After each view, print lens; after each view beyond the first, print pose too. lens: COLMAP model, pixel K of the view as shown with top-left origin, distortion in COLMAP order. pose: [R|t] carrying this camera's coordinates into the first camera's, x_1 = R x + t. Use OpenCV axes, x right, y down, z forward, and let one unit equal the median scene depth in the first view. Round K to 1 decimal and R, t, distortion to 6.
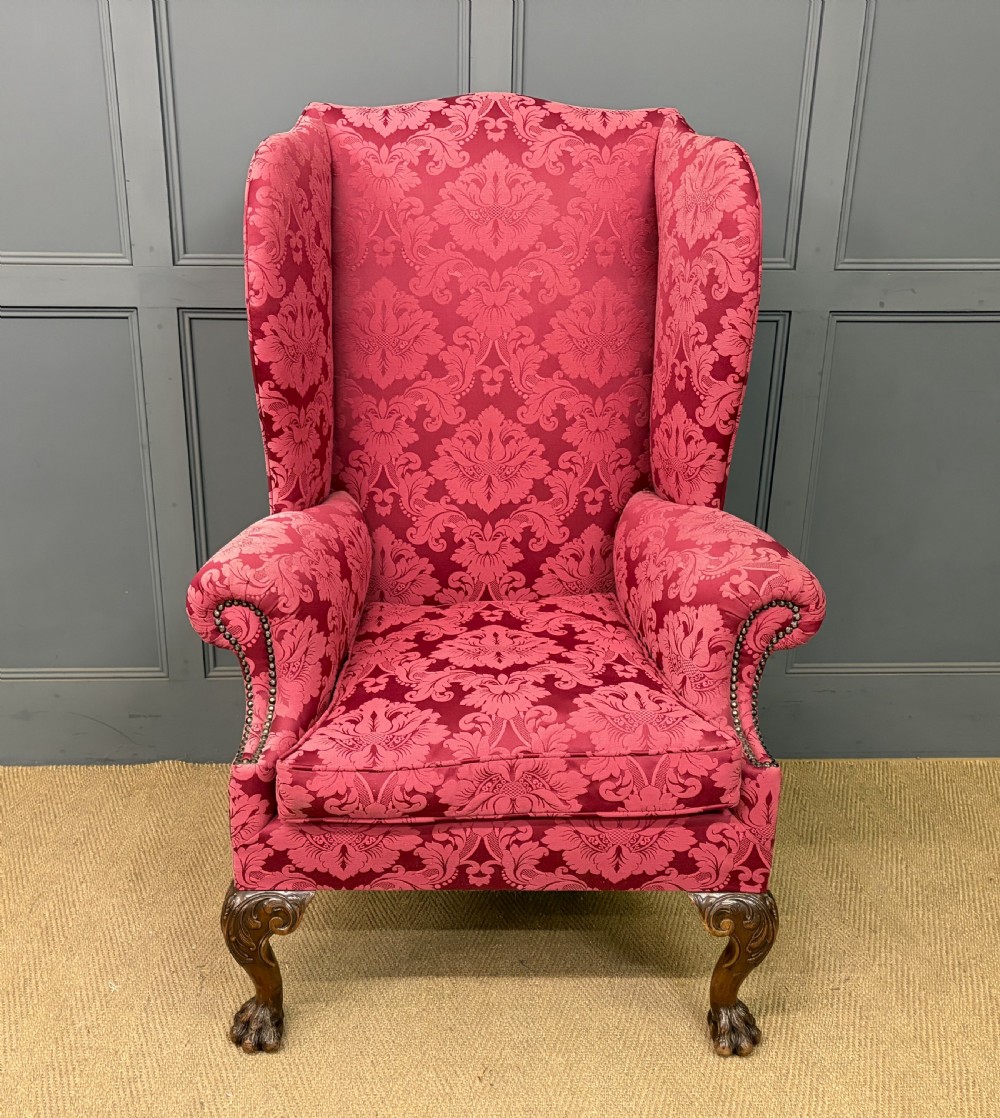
lens RADIAL K [[1213.3, 0, 453.4], [0, 1213.3, 583.1], [0, 0, 1]] dist [0.026572, 0.000000]
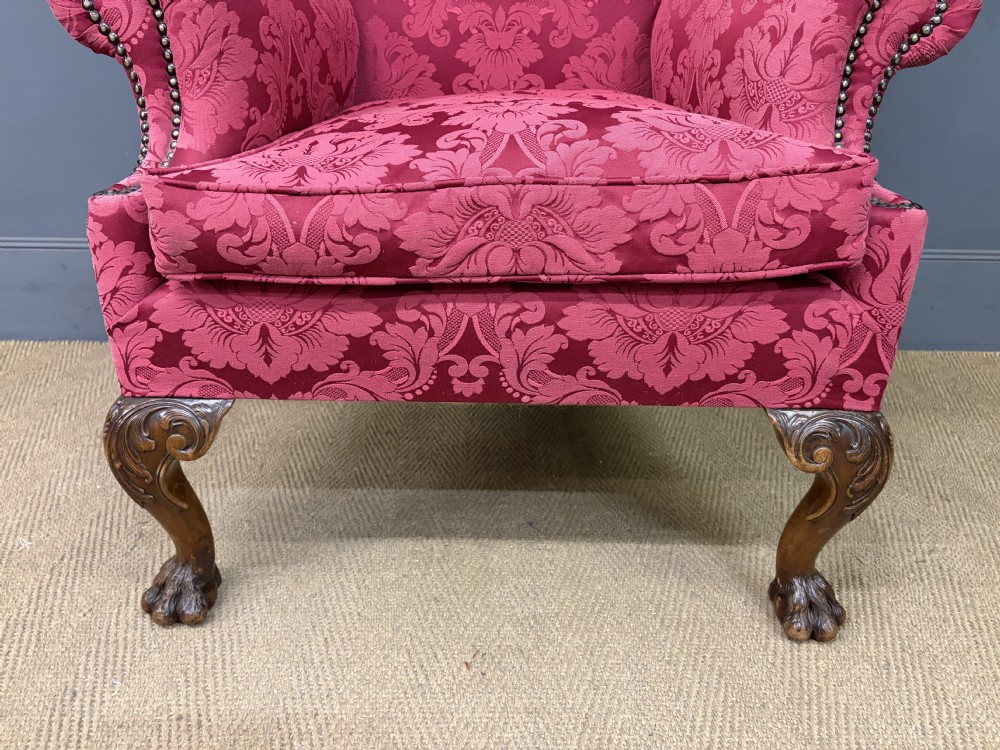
lens RADIAL K [[774.2, 0, 493.5], [0, 774.2, 377.4], [0, 0, 1]] dist [0.040824, -0.055297]
pose [[0.999846, 0.014002, -0.010575, 0.036437], [-0.013446, 0.998608, 0.050999, 0.193334], [0.011274, -0.050849, 0.998643, 0.499354]]
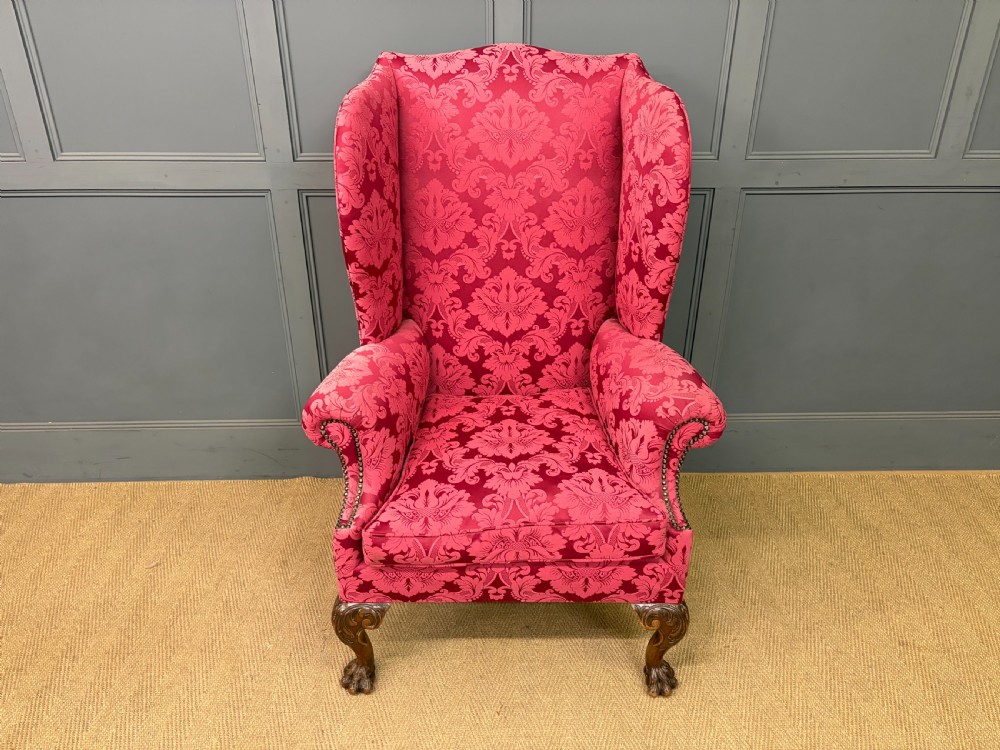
lens RADIAL K [[774.2, 0, 499.4], [0, 774.2, 374.2], [0, 0, 1]] dist [0.040824, -0.055297]
pose [[0.999949, -0.002653, -0.009739, 0.031580], [0.003824, 0.992493, 0.122242, -0.141578], [0.009341, -0.122273, 0.992452, 0.046140]]
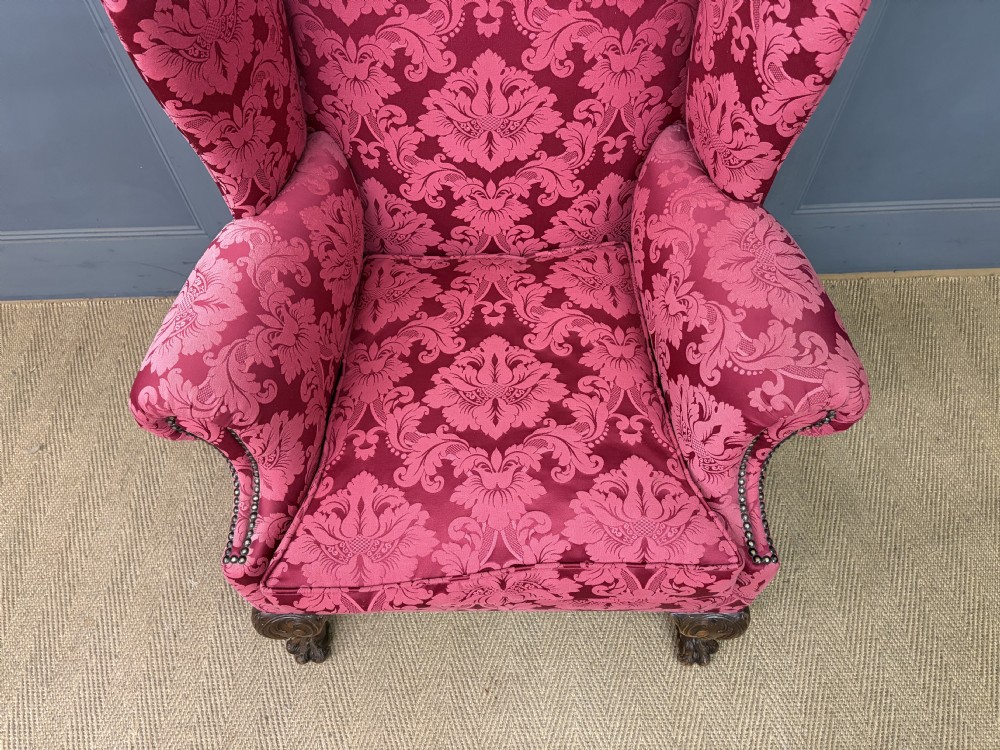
lens RADIAL K [[774.2, 0, 501.5], [0, 774.2, 382.8], [0, 0, 1]] dist [0.040824, -0.055297]
pose [[0.999559, -0.007429, -0.028735, 0.056556], [0.023260, 0.797443, 0.602946, -0.298827], [0.018435, -0.603349, 0.797264, 0.510208]]
